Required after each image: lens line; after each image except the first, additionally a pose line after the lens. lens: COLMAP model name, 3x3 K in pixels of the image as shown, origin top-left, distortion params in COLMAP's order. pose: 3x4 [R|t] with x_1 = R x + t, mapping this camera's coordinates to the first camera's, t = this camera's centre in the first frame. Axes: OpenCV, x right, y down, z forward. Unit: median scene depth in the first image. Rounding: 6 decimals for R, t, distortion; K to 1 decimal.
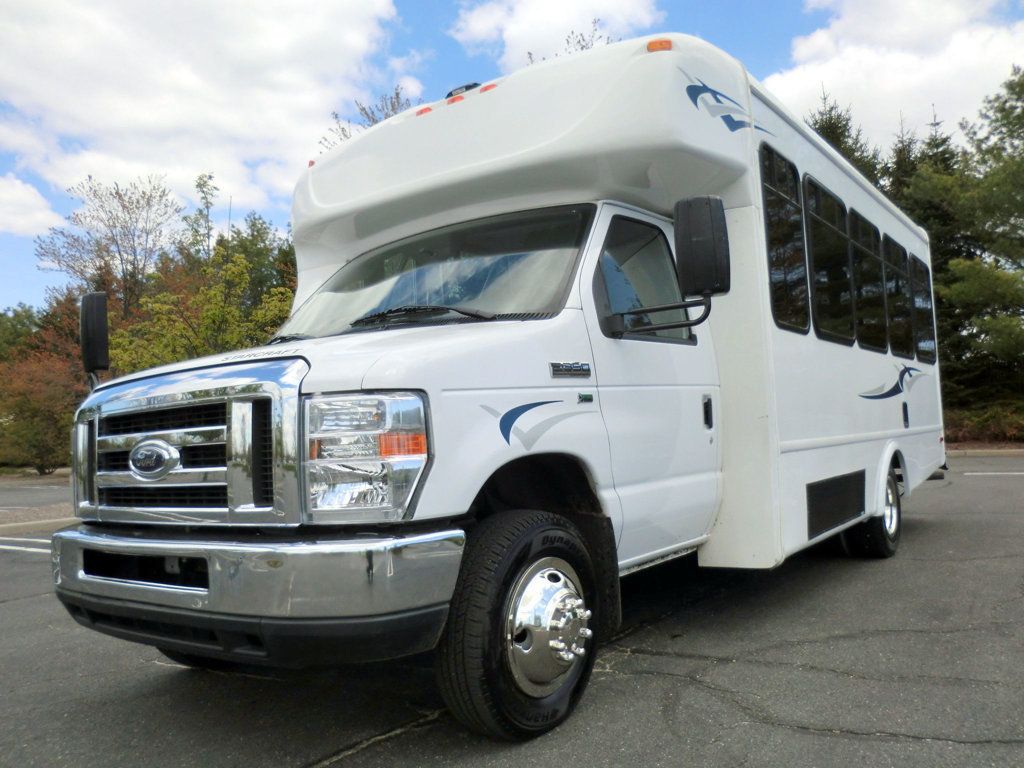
lens RADIAL K [[819.8, 0, 518.0], [0, 819.8, 390.7], [0, 0, 1]] dist [-0.086390, 0.091122]
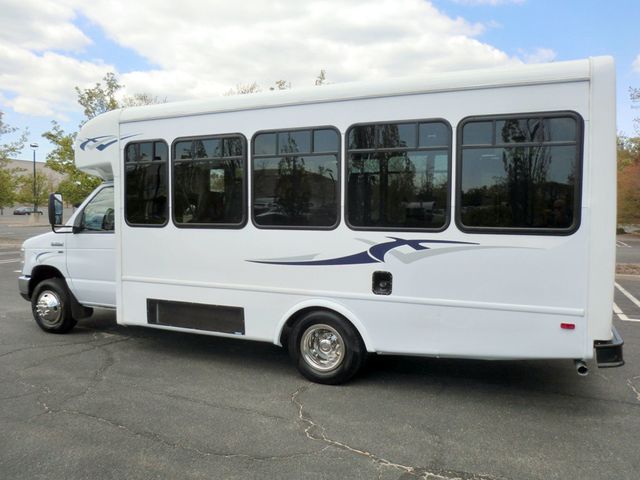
lens RADIAL K [[512.4, 0, 327.1], [0, 512.4, 241.2], [0, 0, 1]] dist [-0.086390, 0.091122]
pose [[0.214676, 0.112450, -0.970190, 2.406793], [0.046965, 0.991012, 0.125256, -0.252125], [0.975555, -0.072455, 0.207465, 1.640126]]
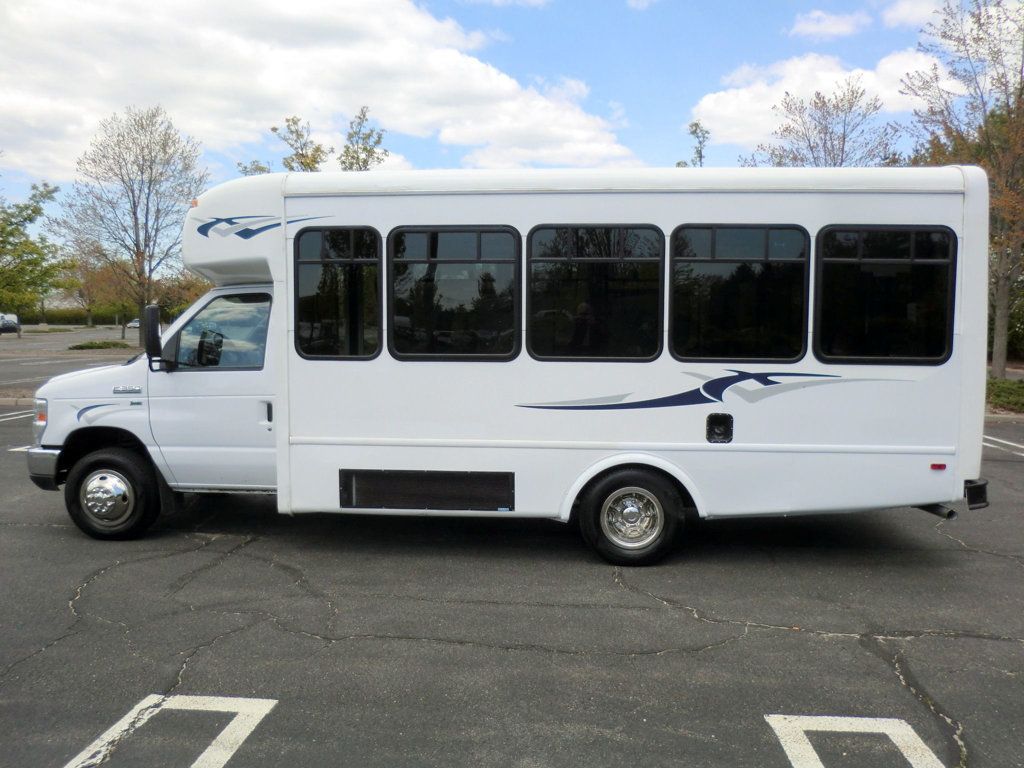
lens RADIAL K [[819.8, 0, 519.1], [0, 819.8, 390.5], [0, 0, 1]] dist [-0.086390, 0.091122]
pose [[0.528091, 0.125020, -0.839935, 2.330683], [0.020771, 0.986906, 0.159955, -0.332979], [0.848934, -0.101917, 0.518579, 0.737520]]
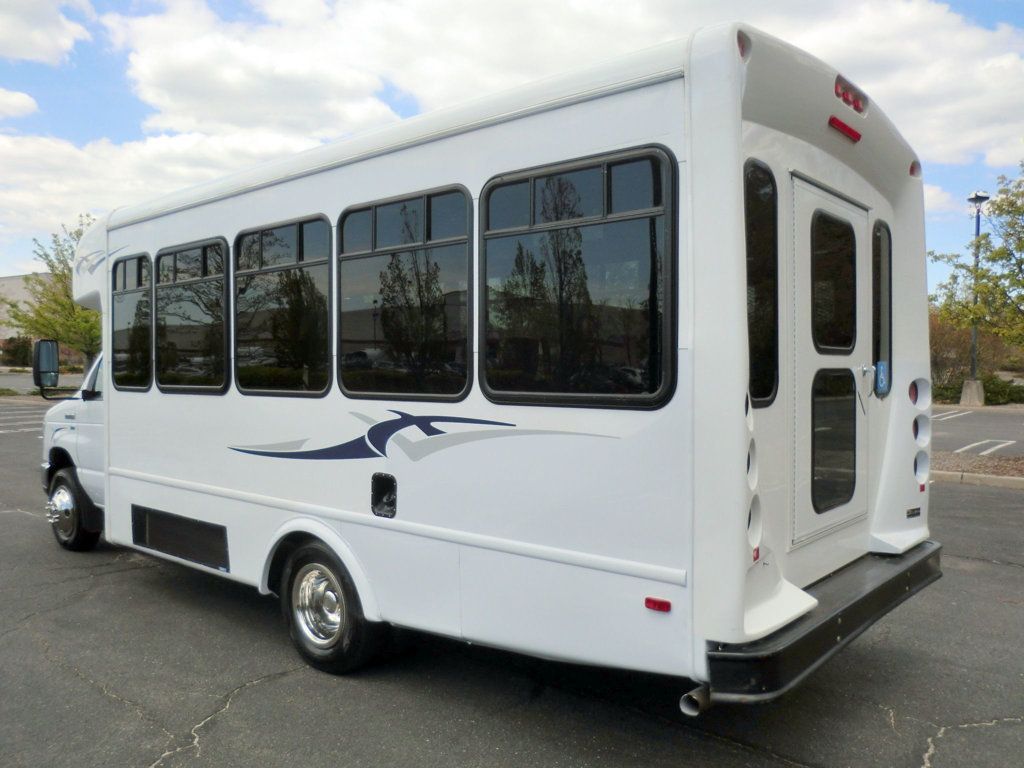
lens RADIAL K [[819.8, 0, 530.8], [0, 819.8, 387.5], [0, 0, 1]] dist [-0.086390, 0.091122]
pose [[-0.061475, 0.078855, -0.994989, 2.264895], [0.068281, 0.994871, 0.074627, -0.186712], [0.995770, -0.063352, -0.066544, 2.427551]]
